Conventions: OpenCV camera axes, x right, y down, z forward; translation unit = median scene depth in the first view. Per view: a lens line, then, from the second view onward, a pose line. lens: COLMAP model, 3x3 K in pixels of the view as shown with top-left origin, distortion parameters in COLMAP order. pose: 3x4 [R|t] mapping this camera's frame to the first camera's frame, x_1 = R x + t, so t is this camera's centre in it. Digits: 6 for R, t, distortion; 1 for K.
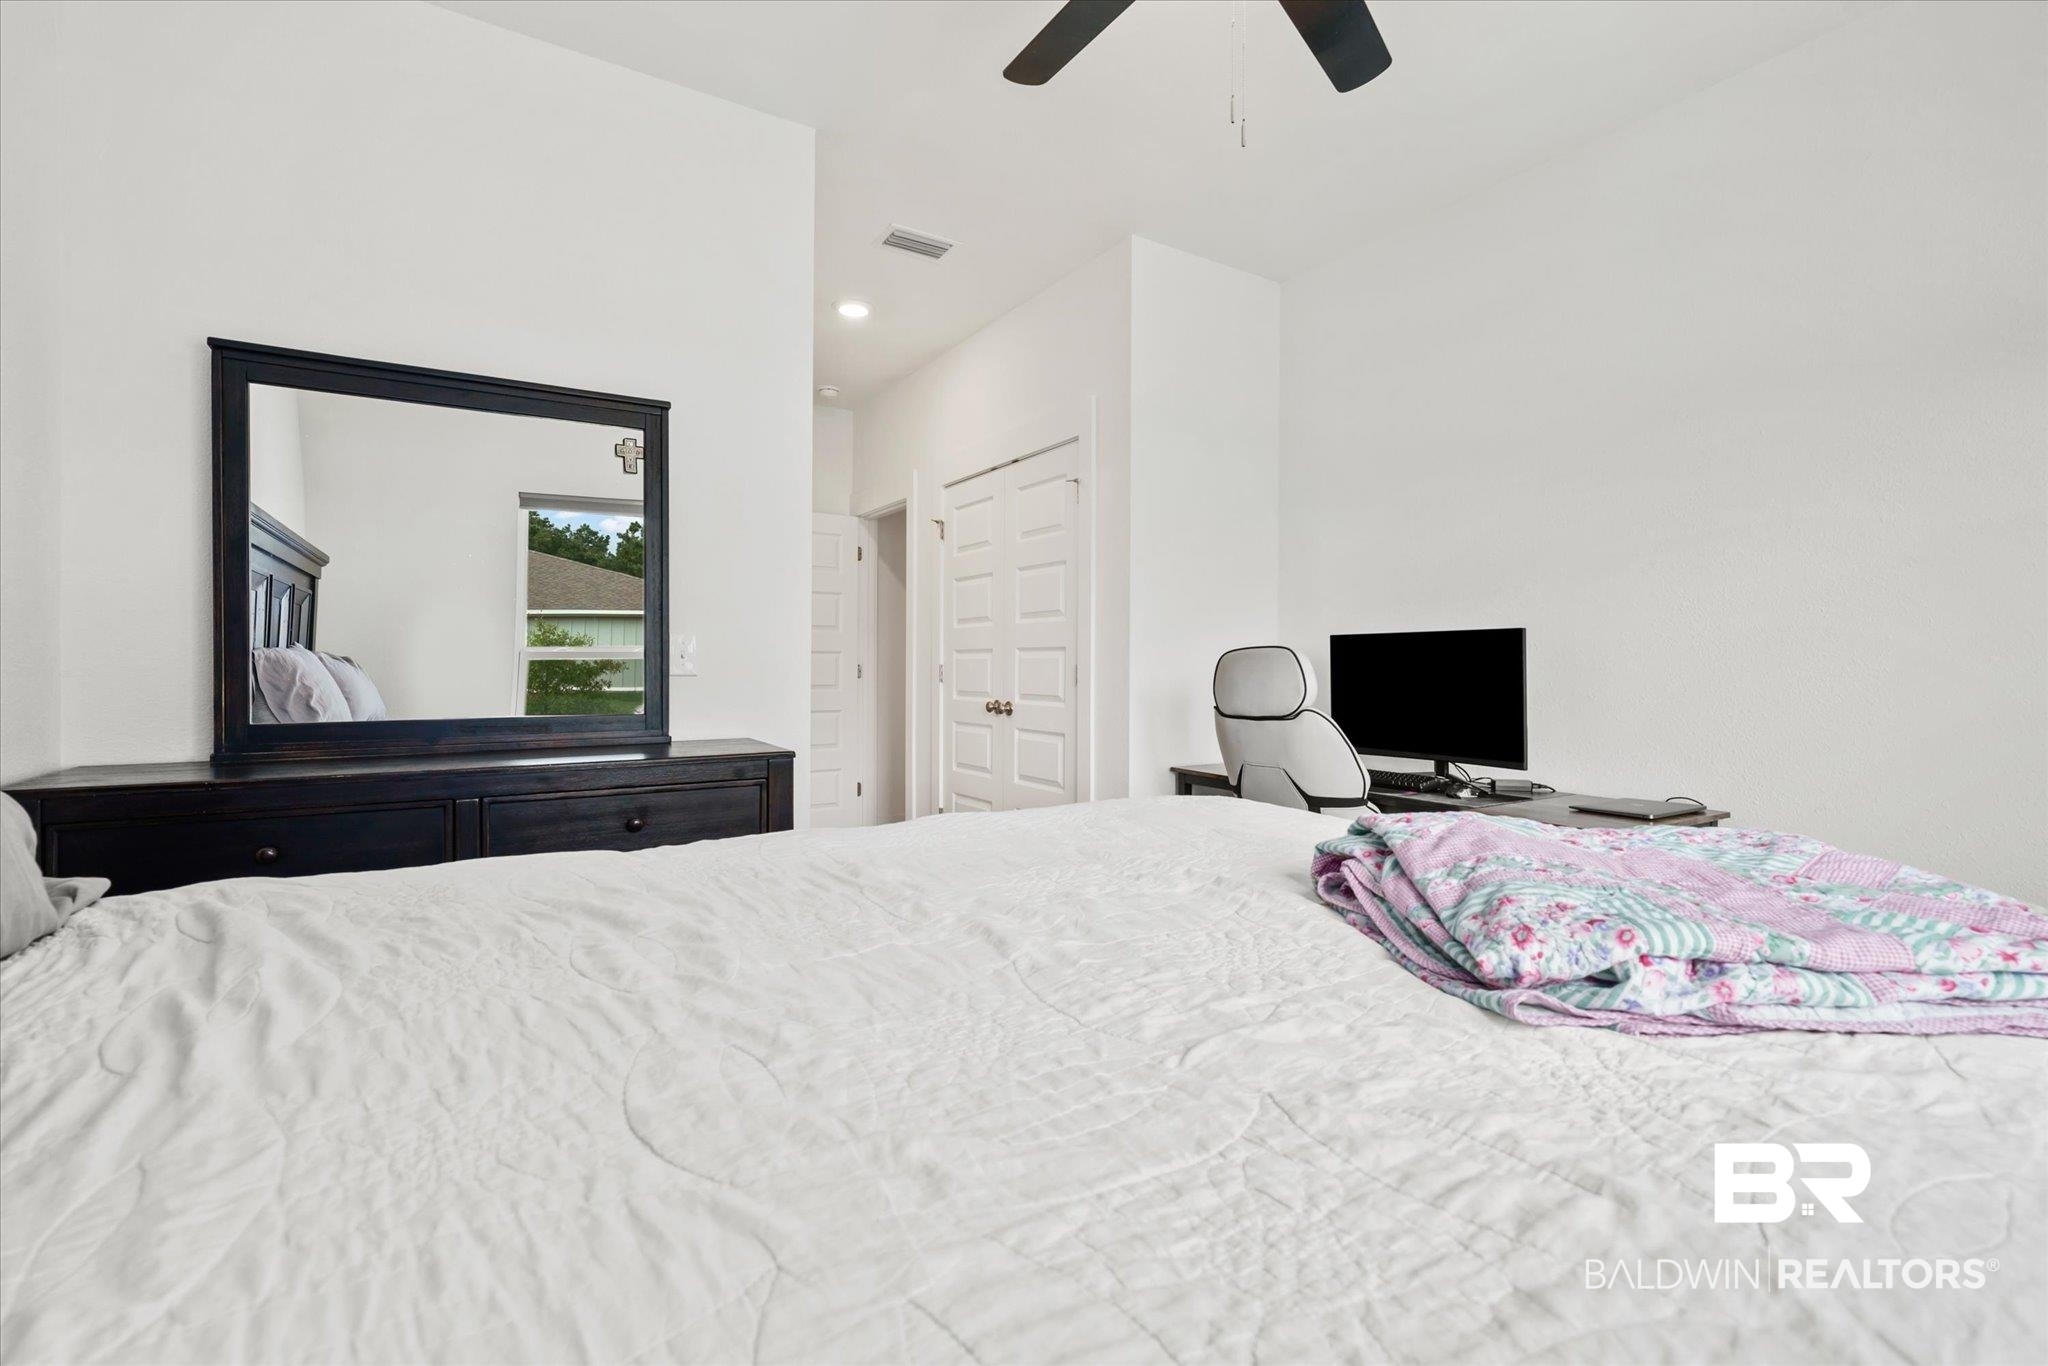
lens RADIAL K [[906.2, 0, 1023.2], [0, 906.2, 669.8], [0, 0, 1]] dist [-0.004081, 0.000083]
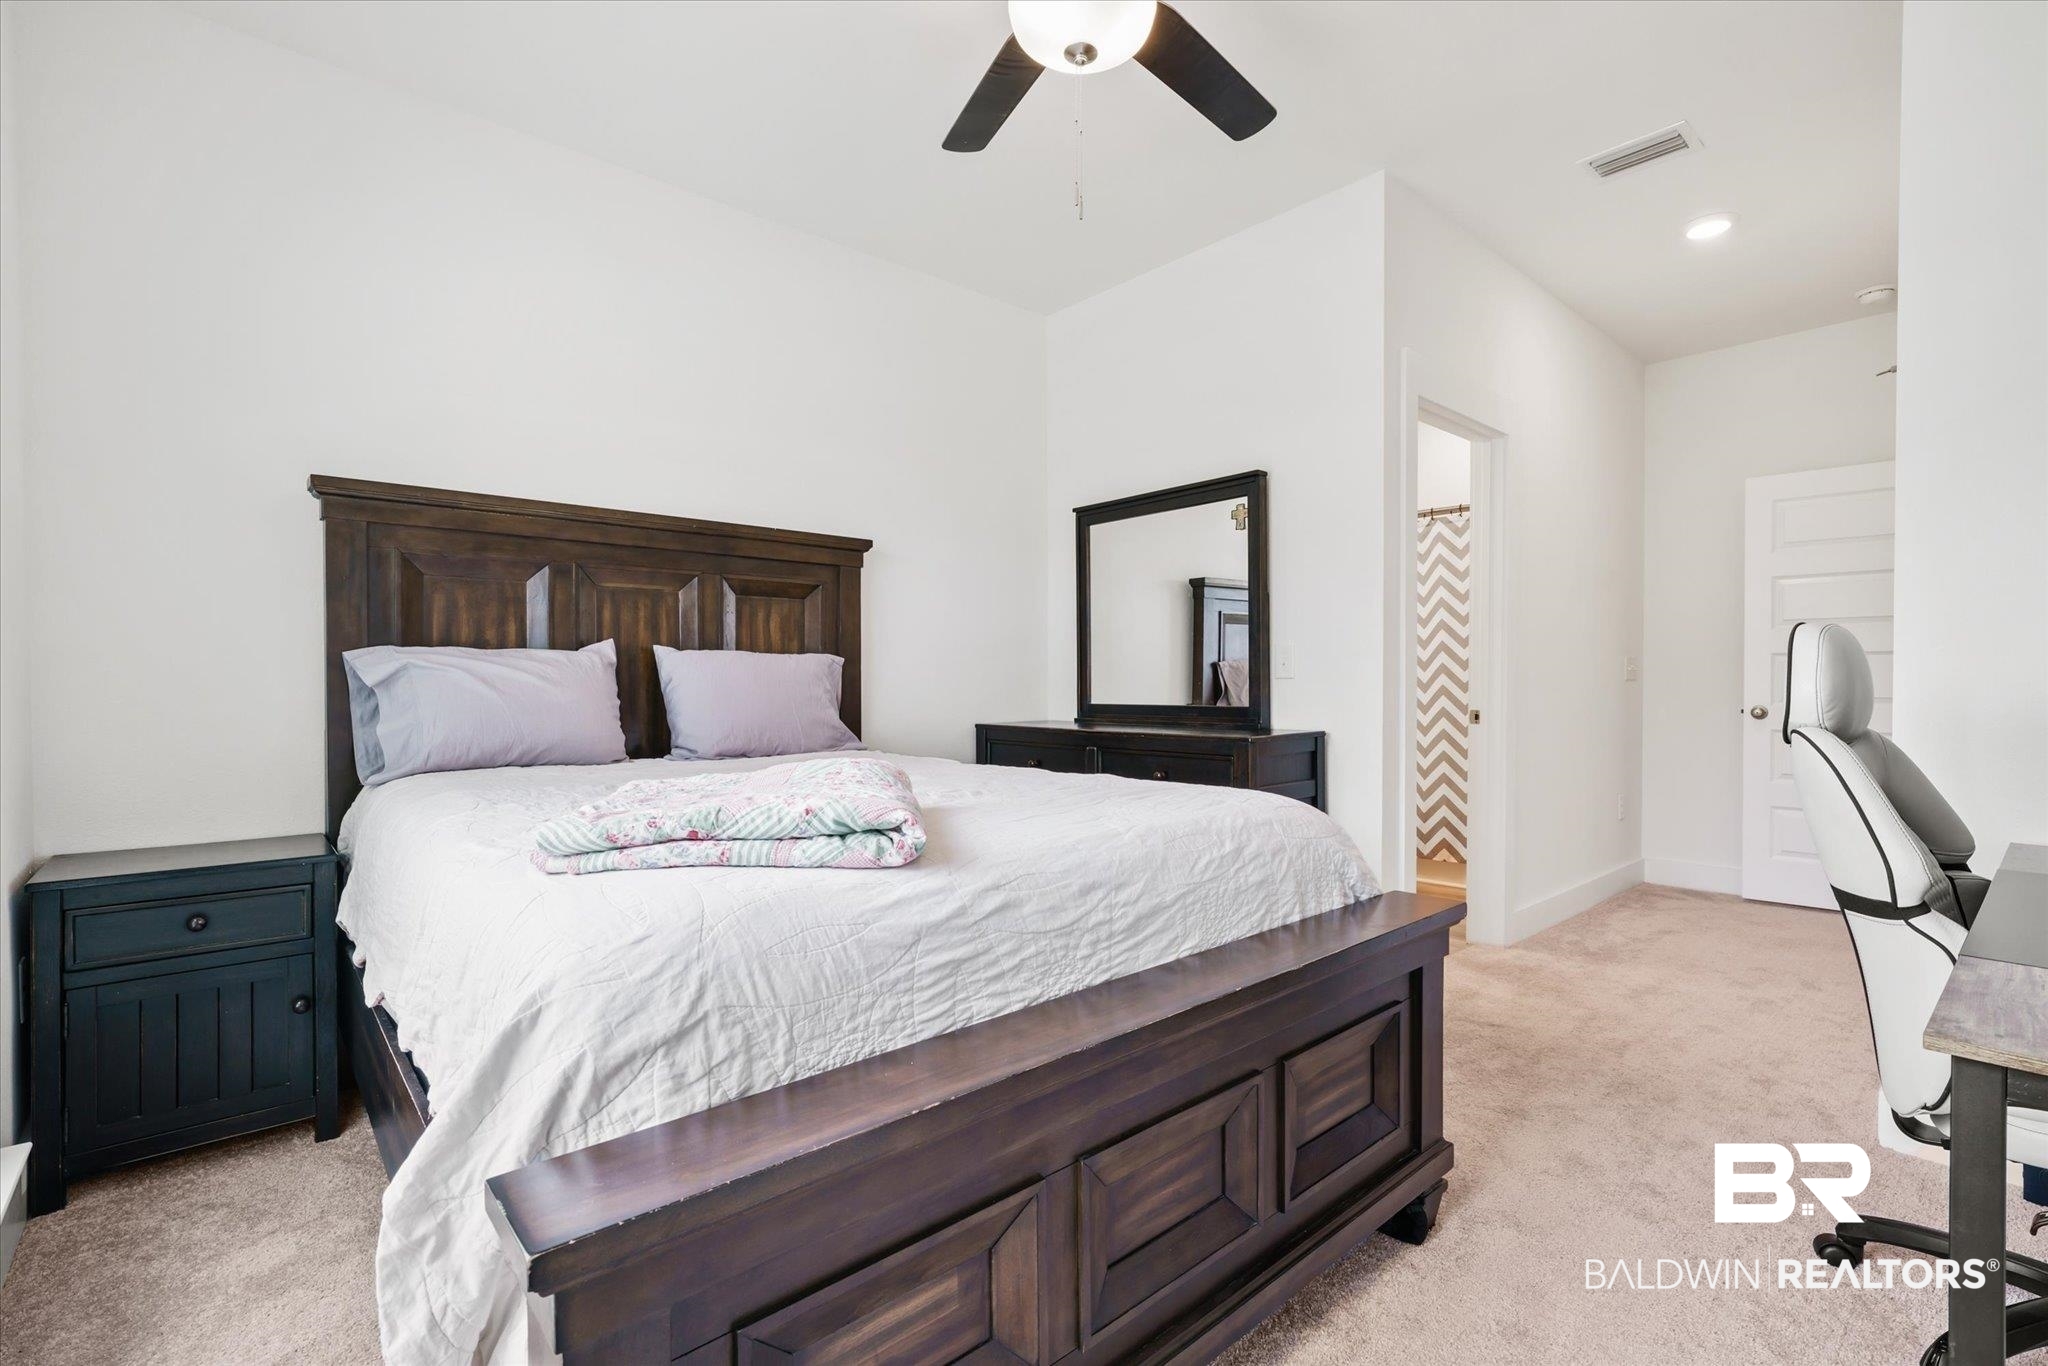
lens RADIAL K [[906.2, 0, 1023.2], [0, 906.2, 669.8], [0, 0, 1]] dist [-0.004081, 0.000083]
pose [[0.157743, -0.009266, -0.987437, 0.868573], [-0.001040, 0.999954, -0.009550, 0.008730], [0.987480, 0.002533, 0.157726, 0.462548]]
